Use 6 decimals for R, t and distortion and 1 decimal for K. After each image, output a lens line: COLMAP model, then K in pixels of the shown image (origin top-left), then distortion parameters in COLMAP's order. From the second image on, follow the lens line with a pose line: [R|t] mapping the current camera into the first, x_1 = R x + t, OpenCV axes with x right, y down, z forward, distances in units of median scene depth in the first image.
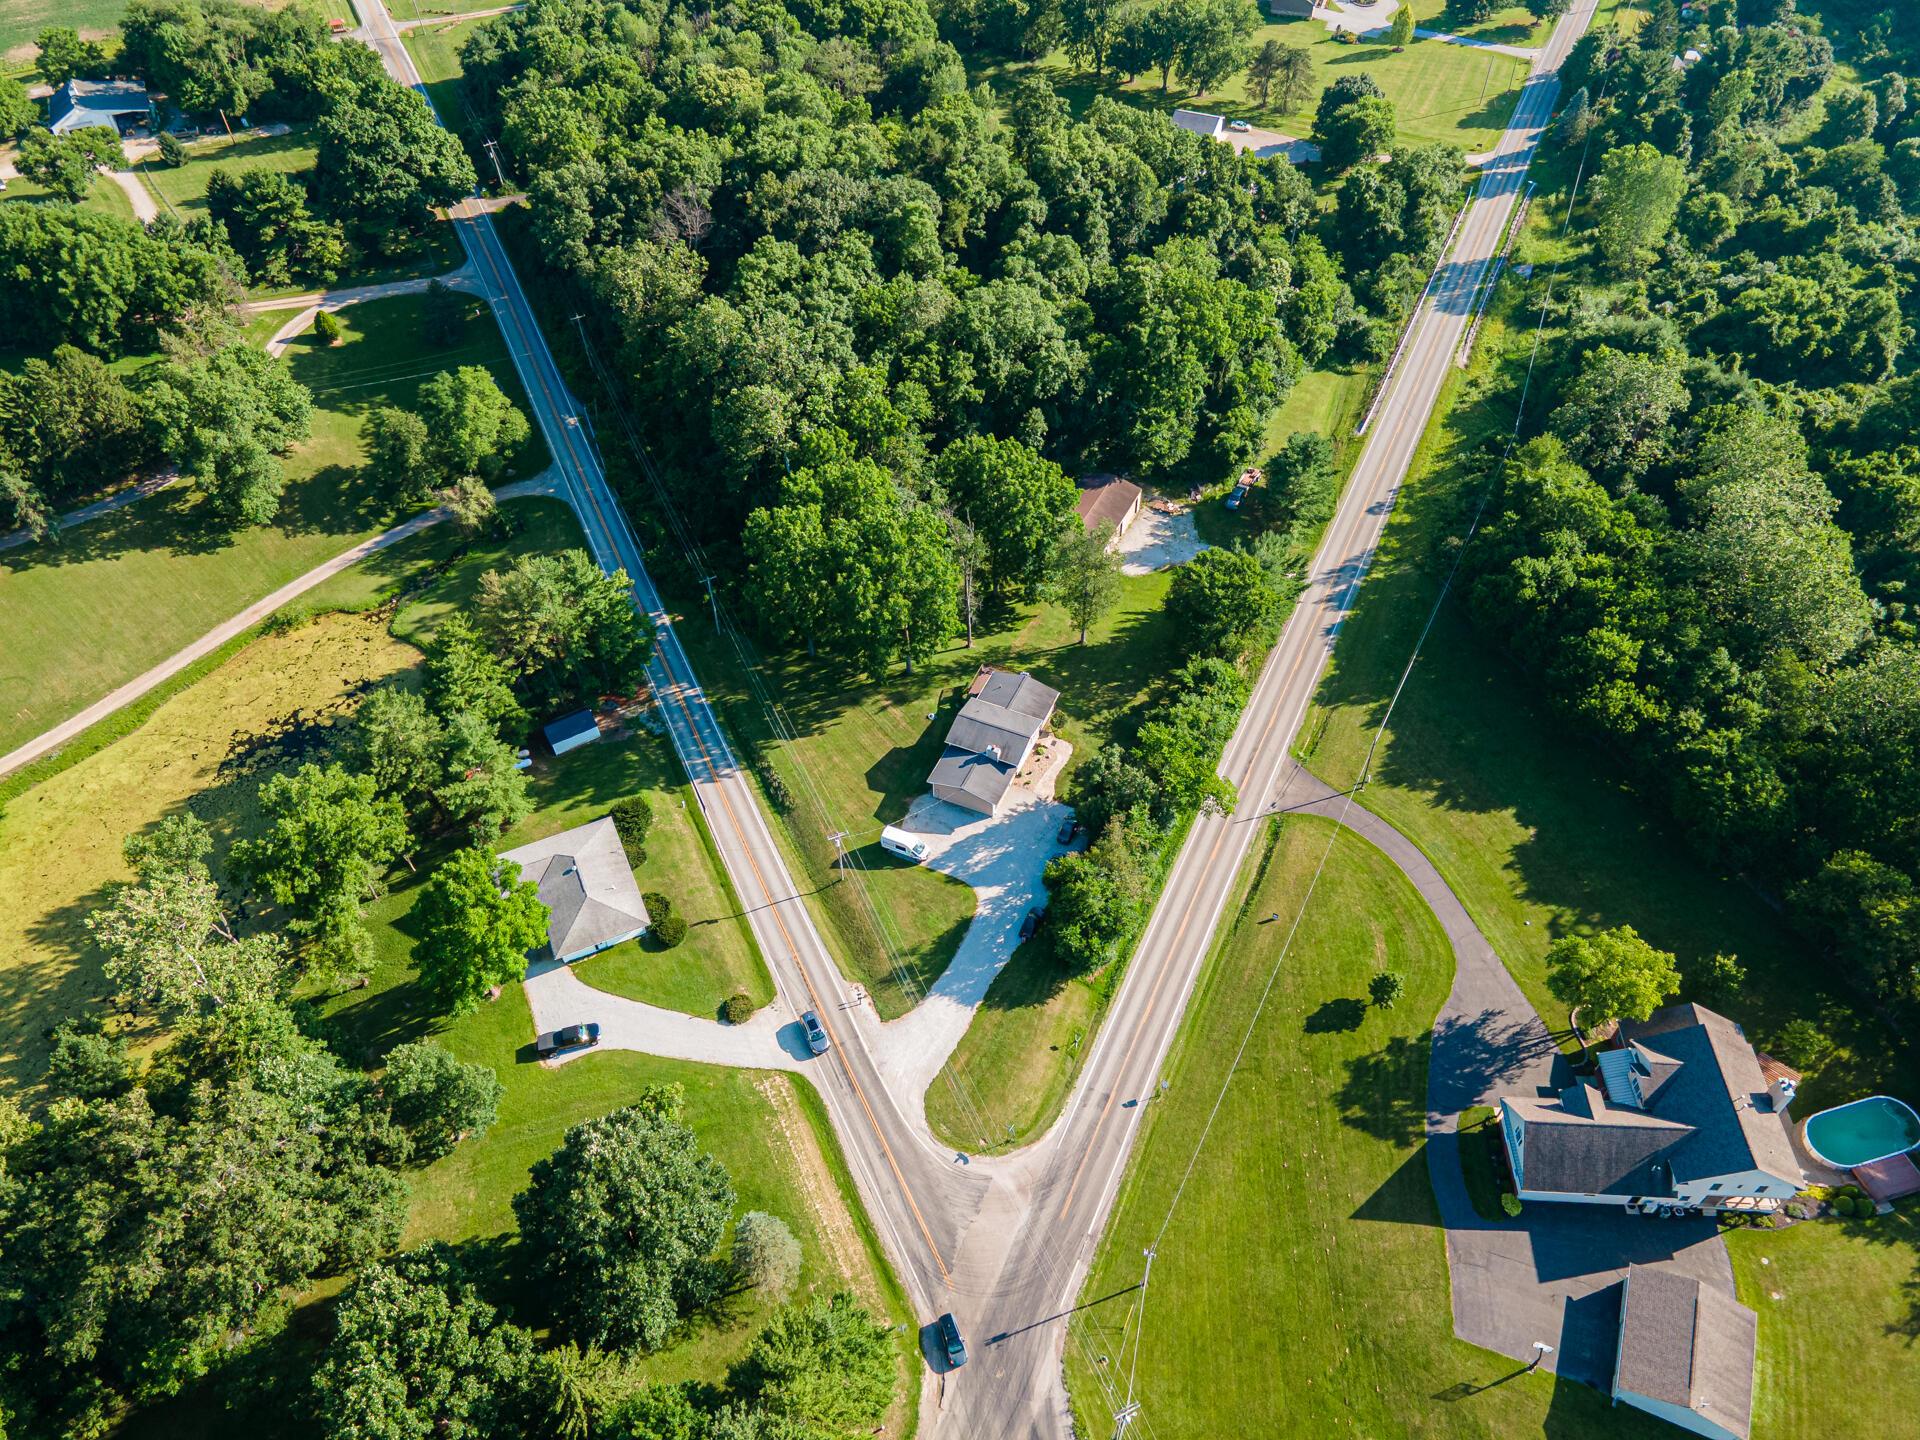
lens RADIAL K [[1355.5, 0, 975.3], [0, 1355.5, 716.8], [0, 0, 1]] dist [0.052090, 0.005623]
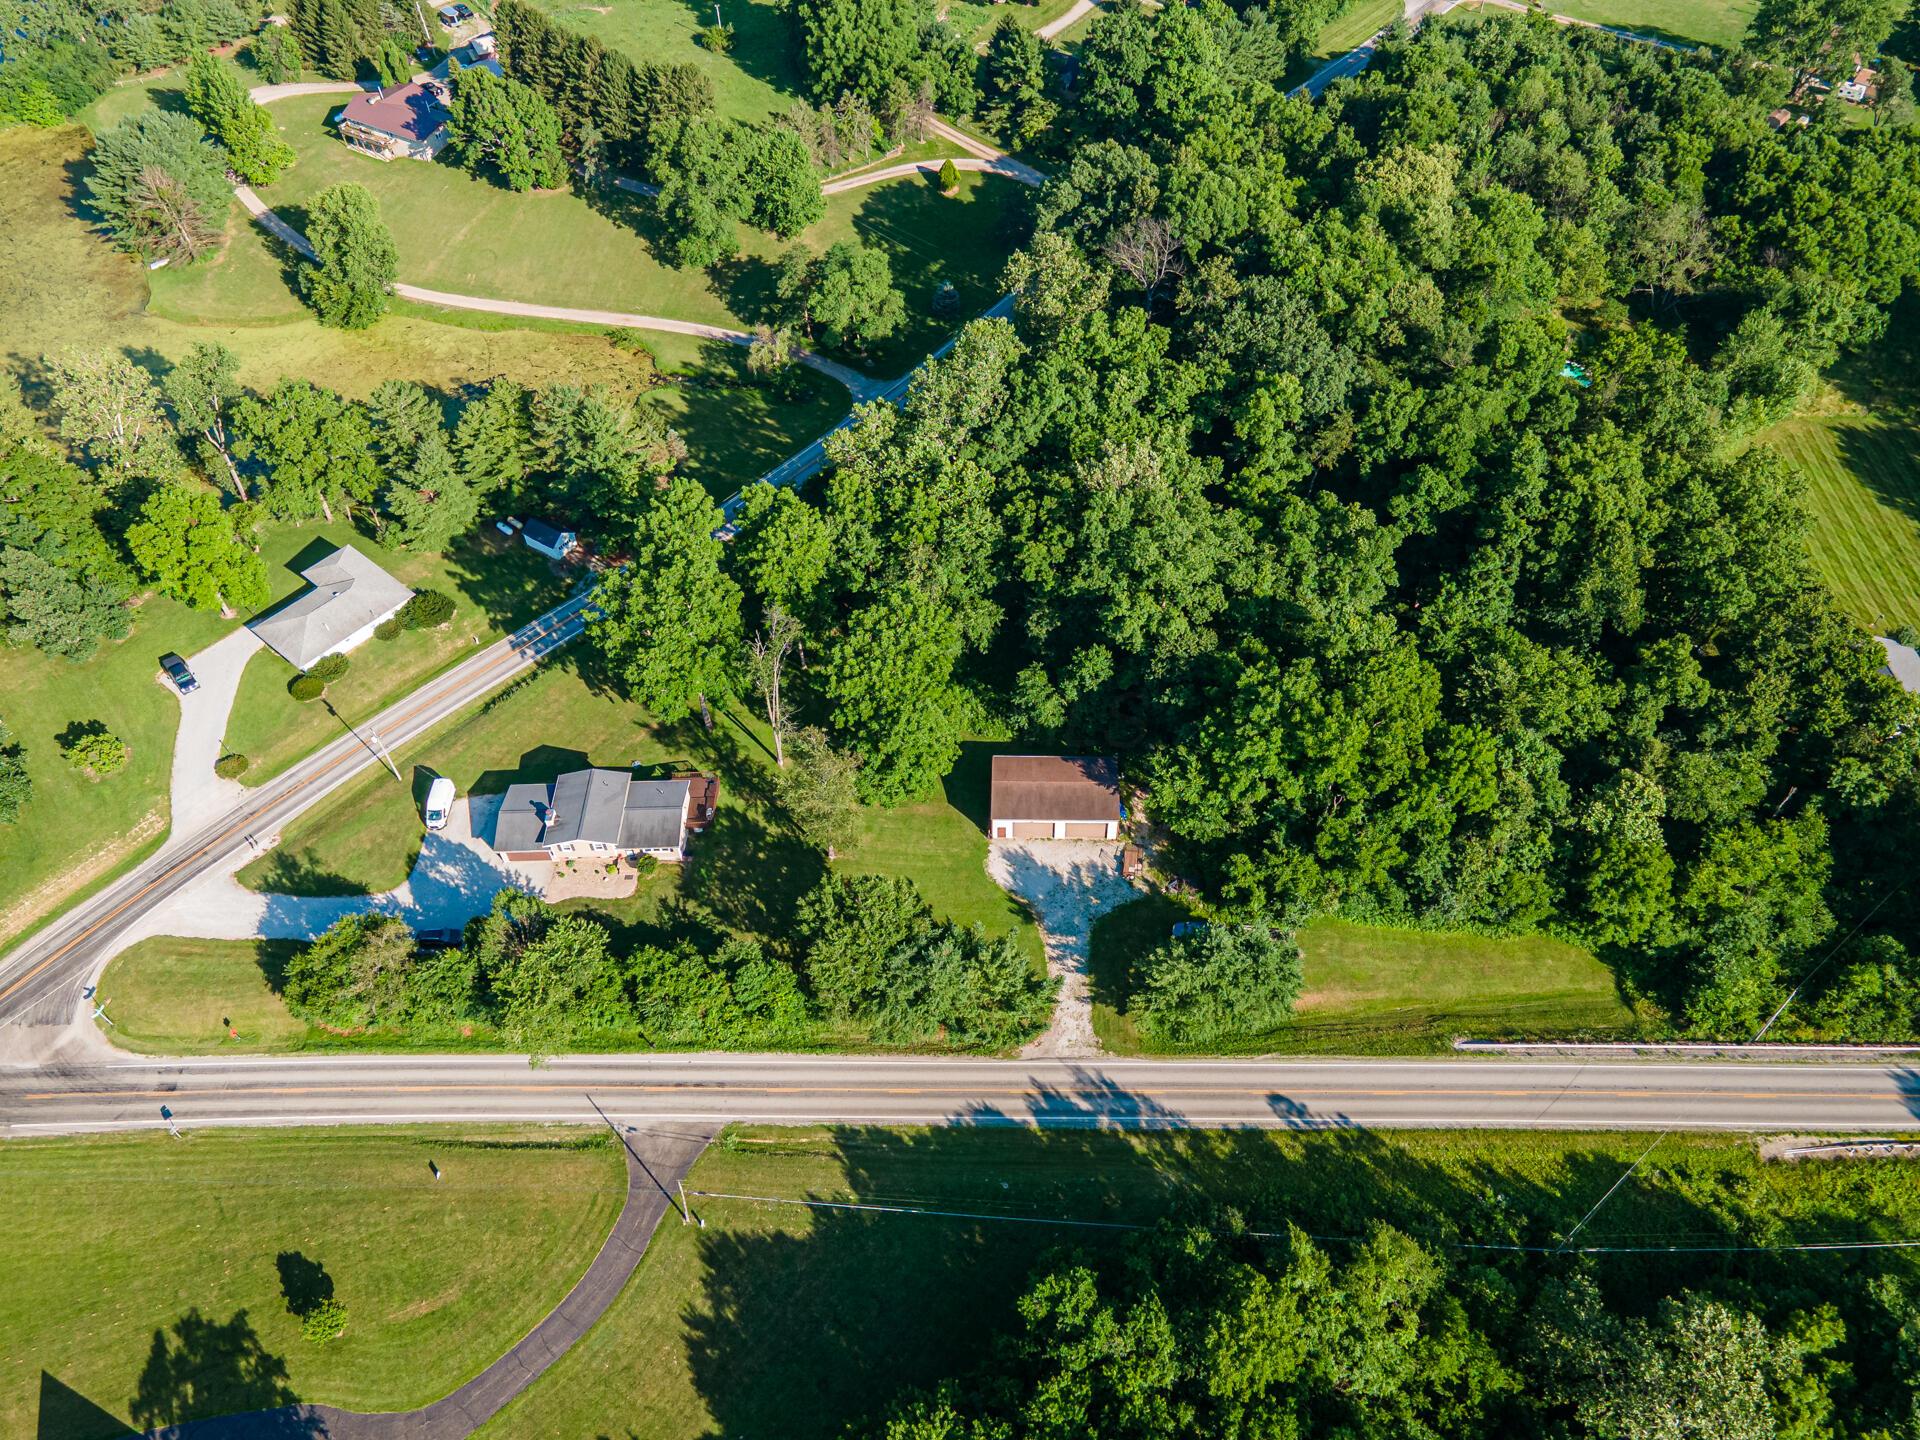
lens RADIAL K [[1355.5, 0, 975.3], [0, 1355.5, 716.8], [0, 0, 1]] dist [0.052090, 0.005623]
pose [[0.424362, 0.692725, -0.583138, 0.610617], [-0.663183, 0.676255, 0.320729, -0.493824], [0.616527, 0.250622, 0.746380, 0.468071]]
